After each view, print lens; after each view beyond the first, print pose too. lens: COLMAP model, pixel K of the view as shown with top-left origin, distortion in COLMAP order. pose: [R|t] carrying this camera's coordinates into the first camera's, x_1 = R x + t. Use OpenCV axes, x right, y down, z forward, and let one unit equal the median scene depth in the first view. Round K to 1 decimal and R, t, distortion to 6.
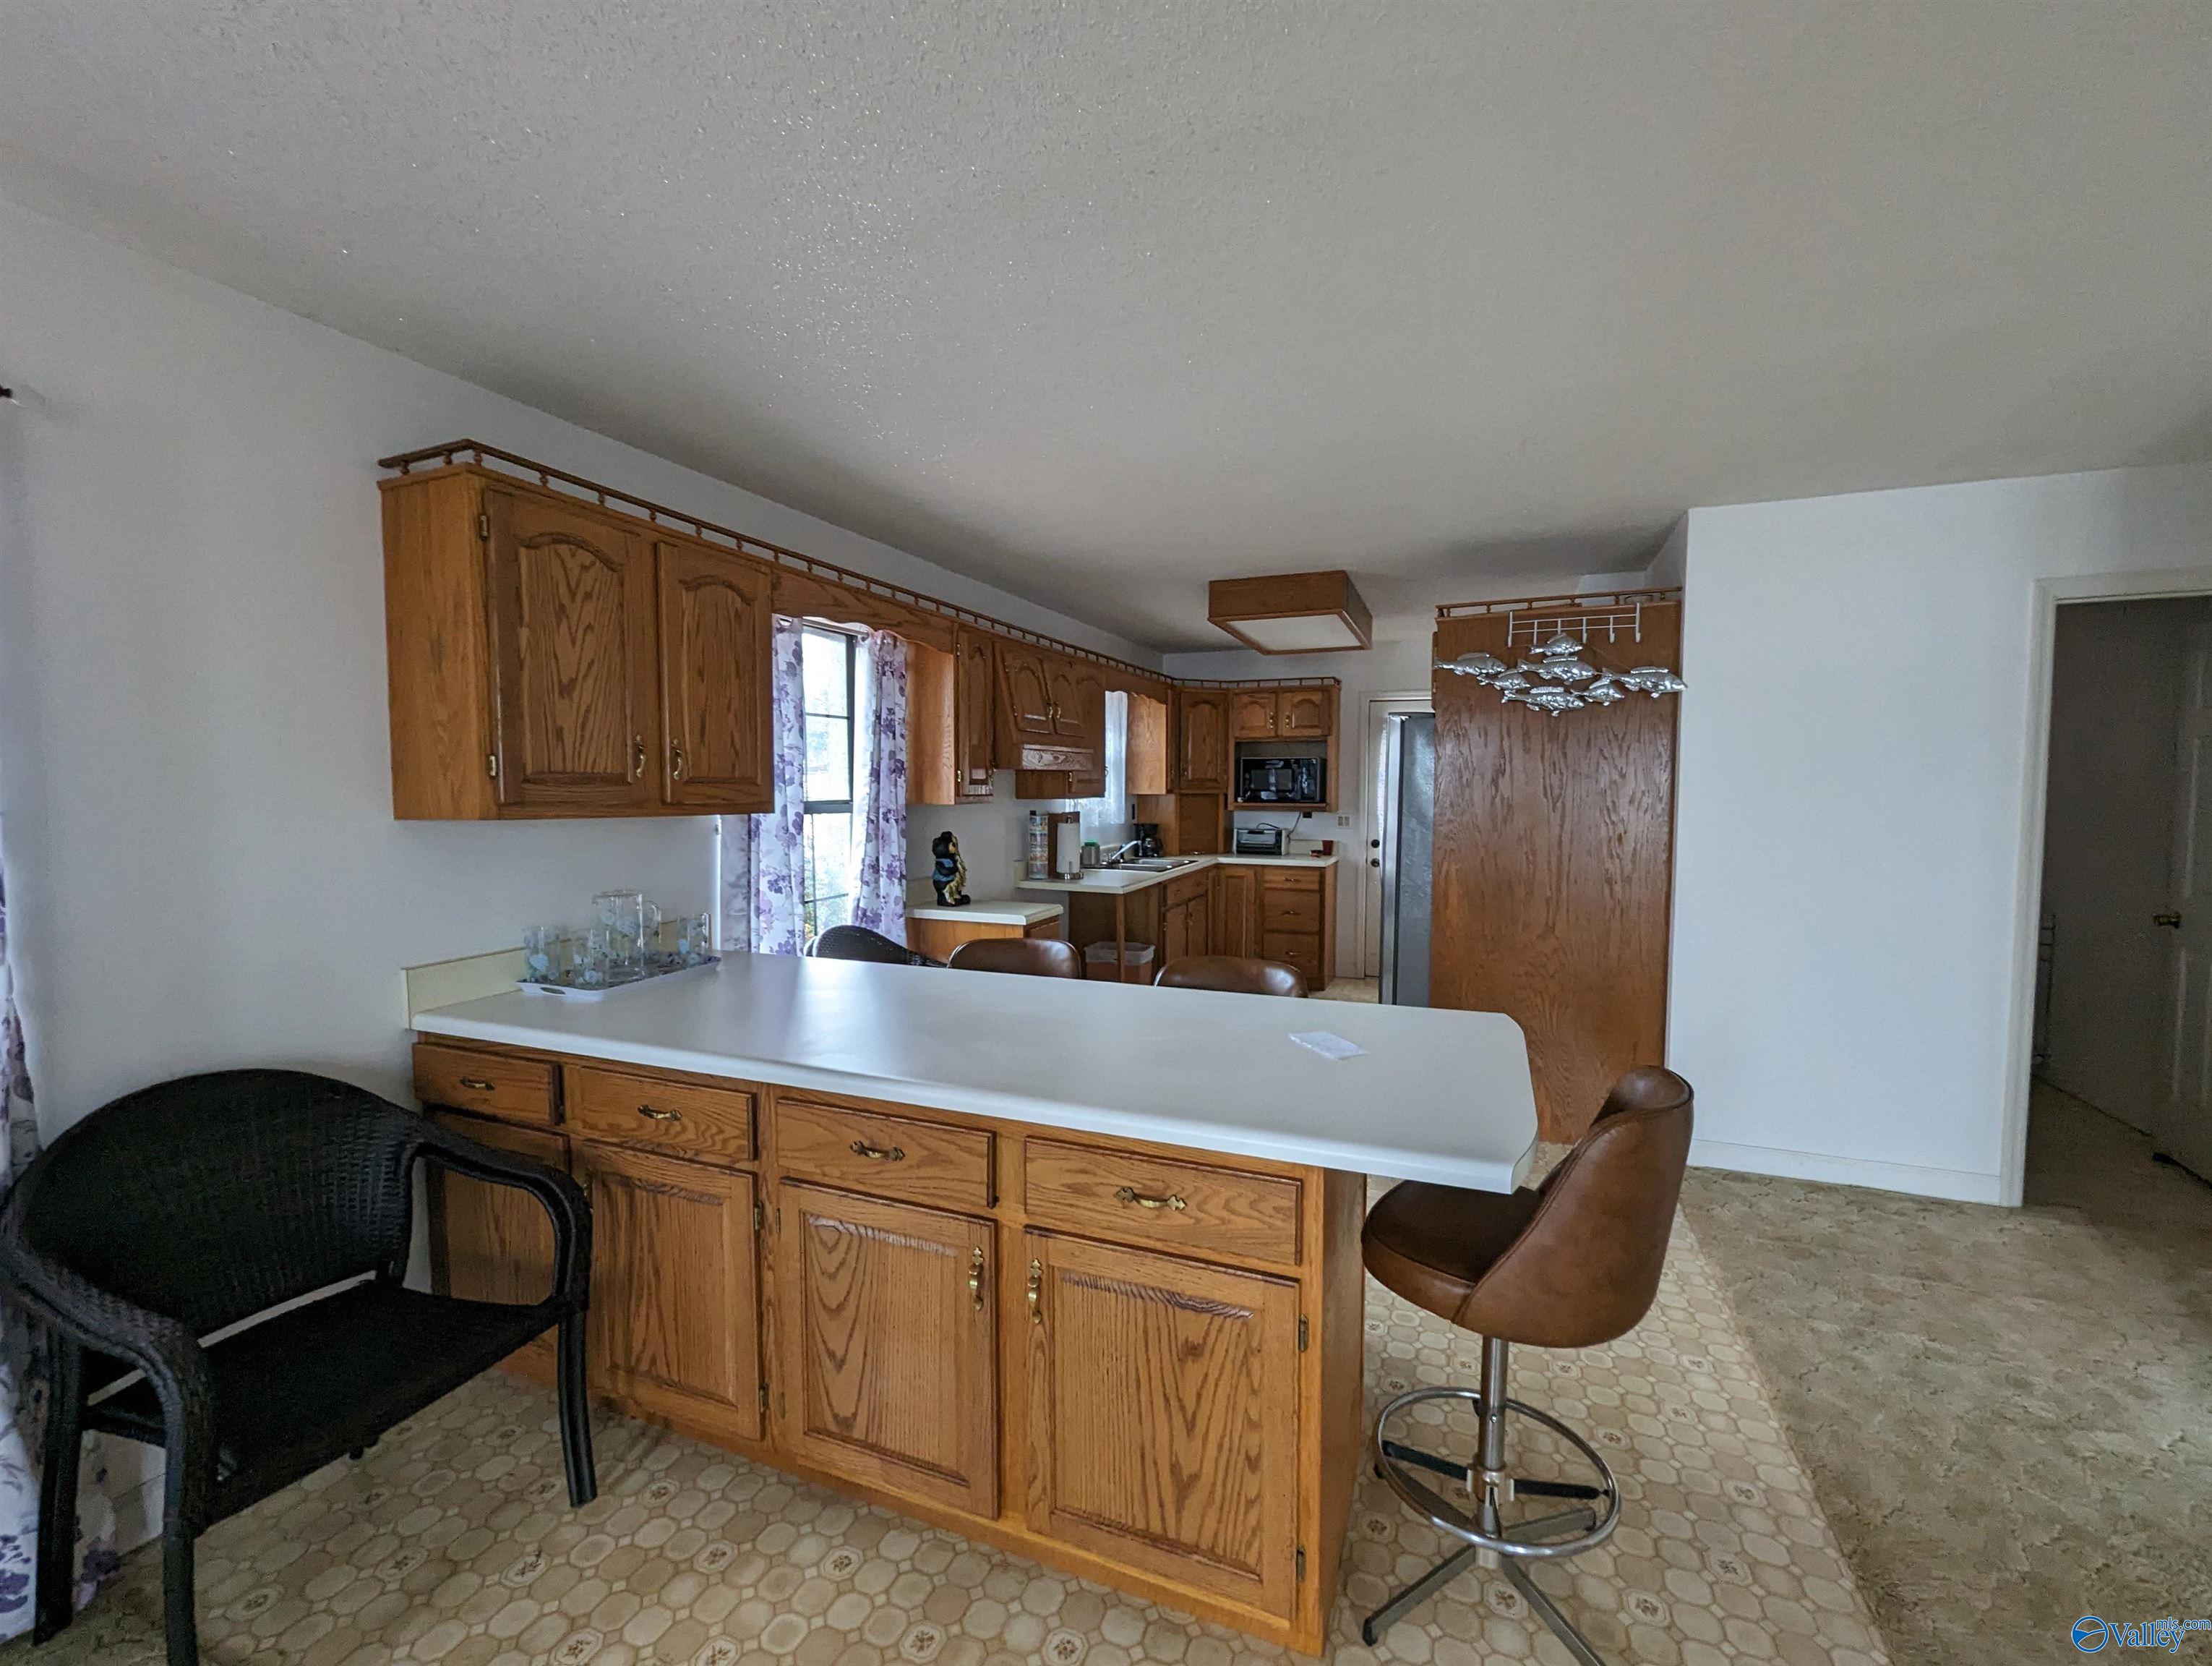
lens RADIAL K [[897.4, 0, 1106.6], [0, 897.4, 836.8], [0, 0, 1]] dist [-0.002644, -0.000059]
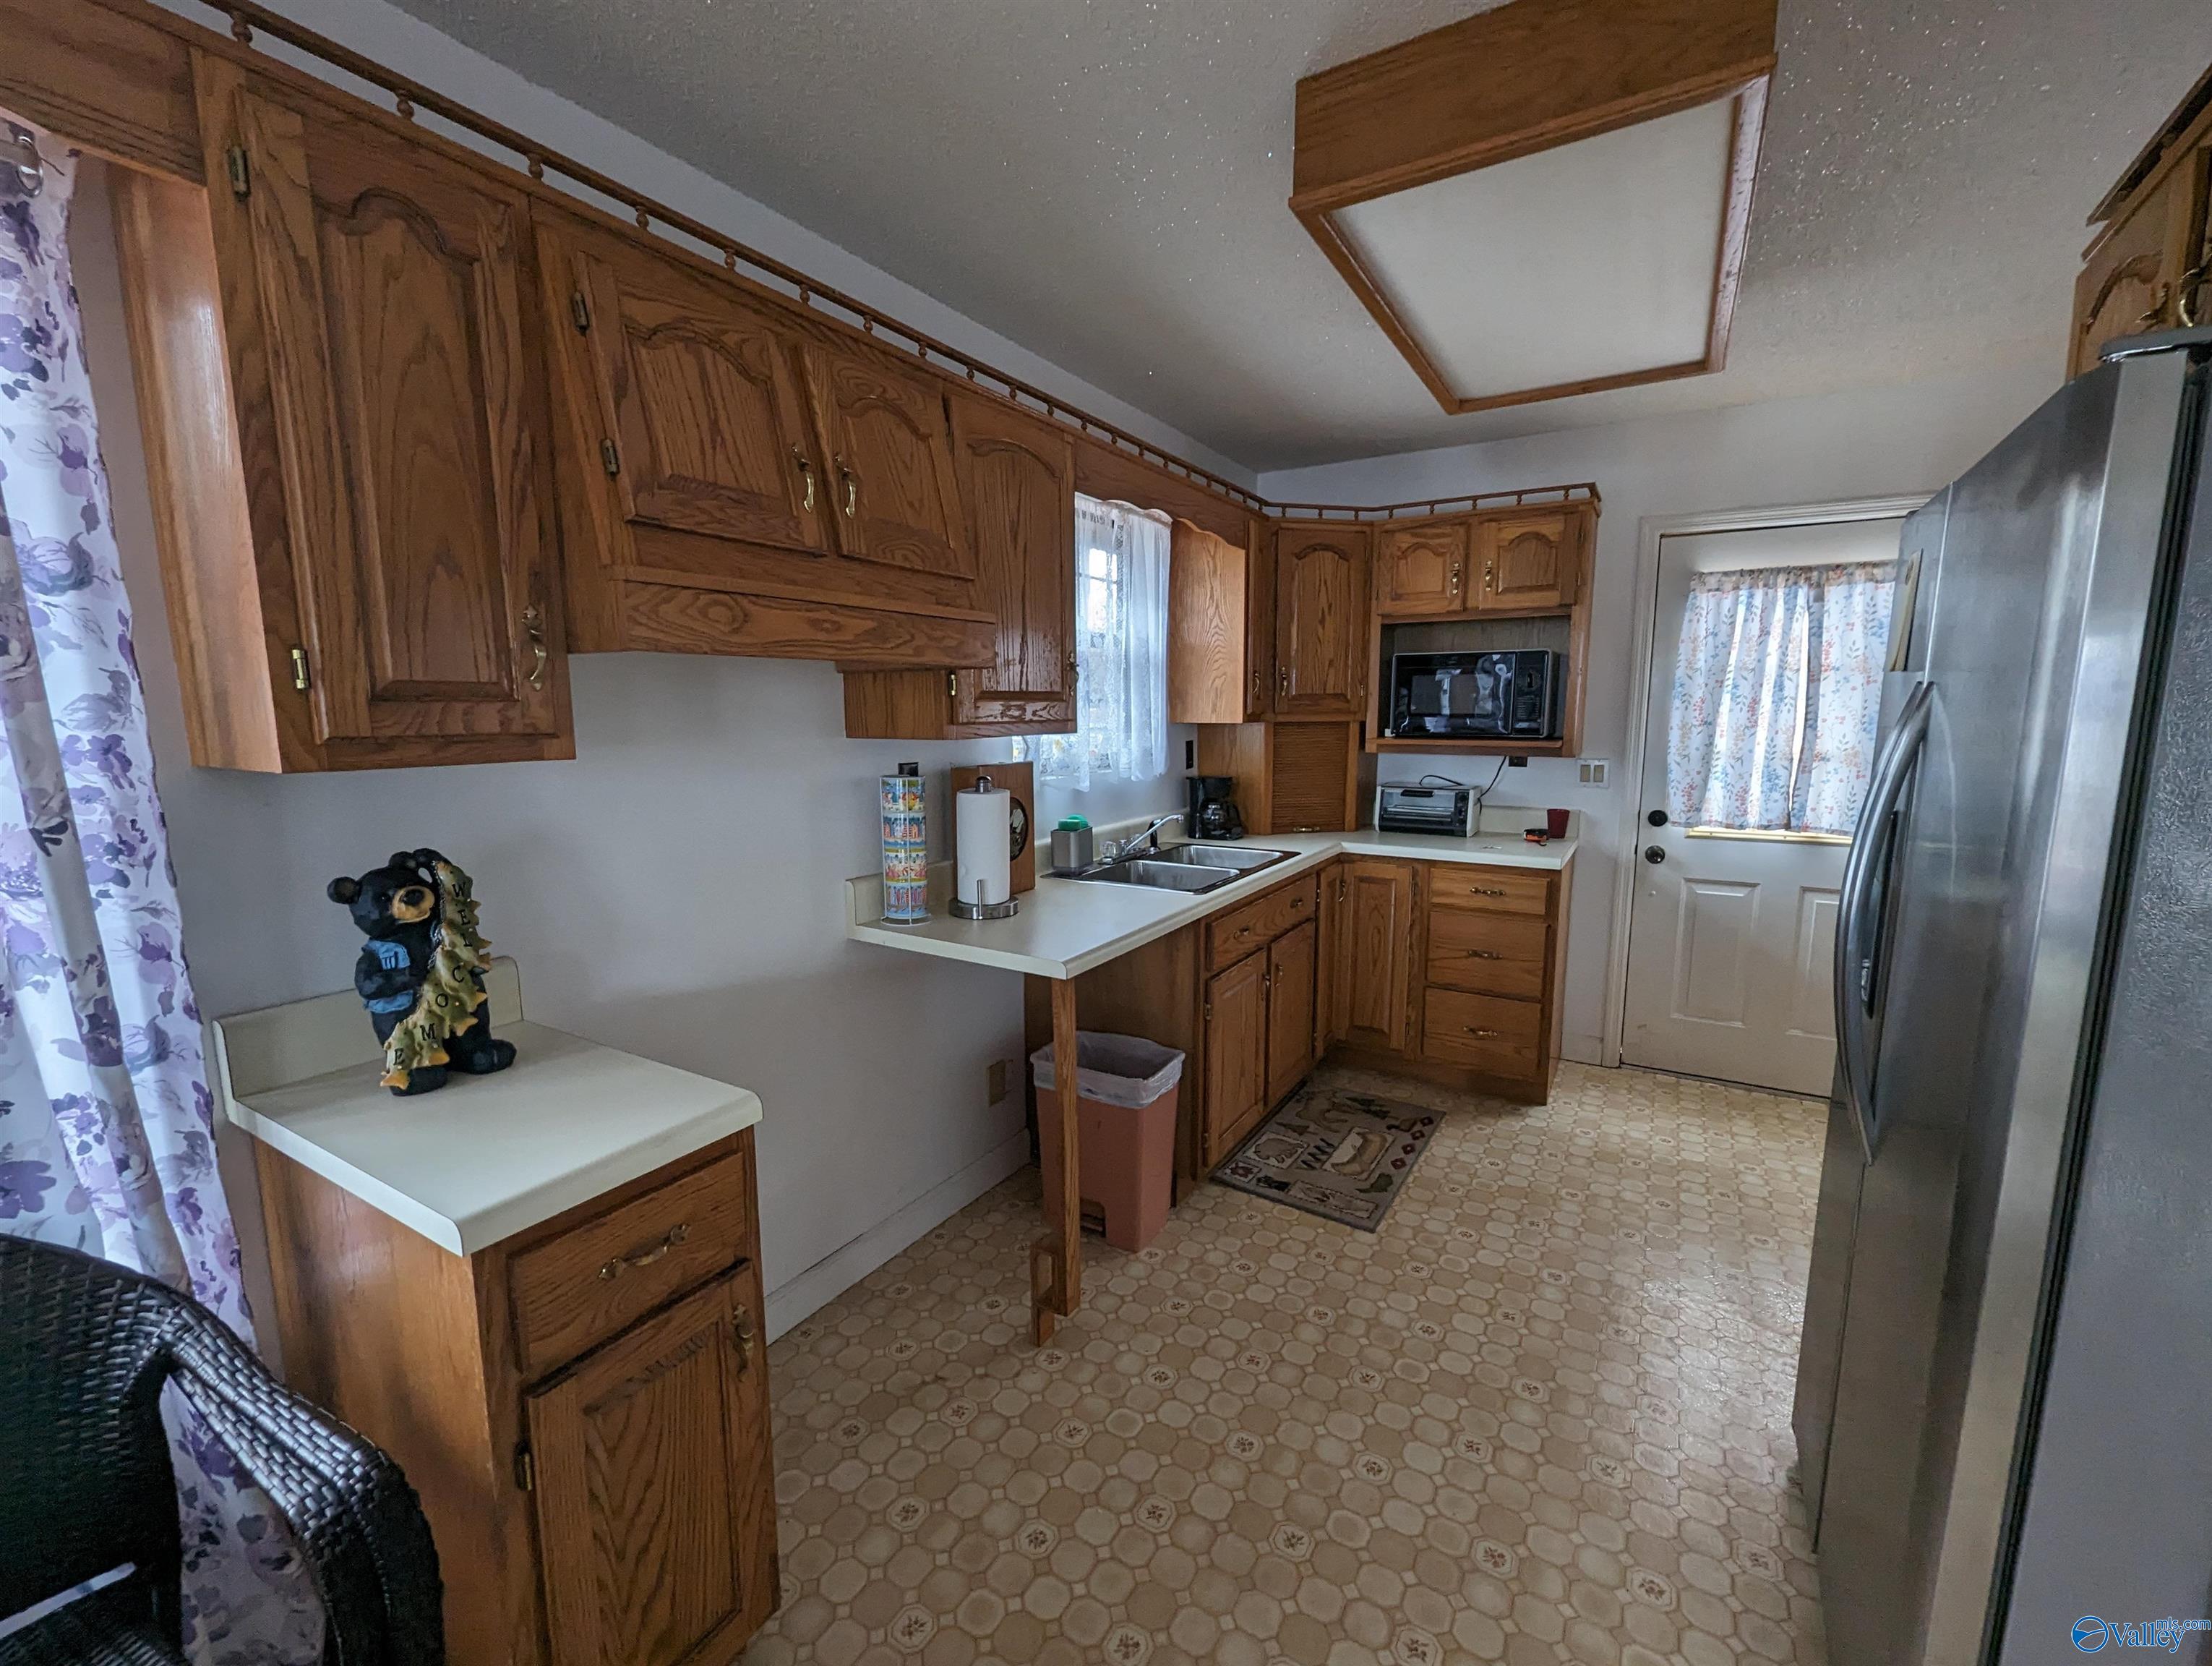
lens RADIAL K [[897.4, 0, 1113.8], [0, 897.4, 832.8], [0, 0, 1]] dist [-0.002644, -0.000059]
pose [[0.987469, 0.017465, -0.156846, 0.072981], [-0.004916, 0.996779, 0.080043, -0.024463], [0.157739, -0.078268, 0.984374, 0.449945]]
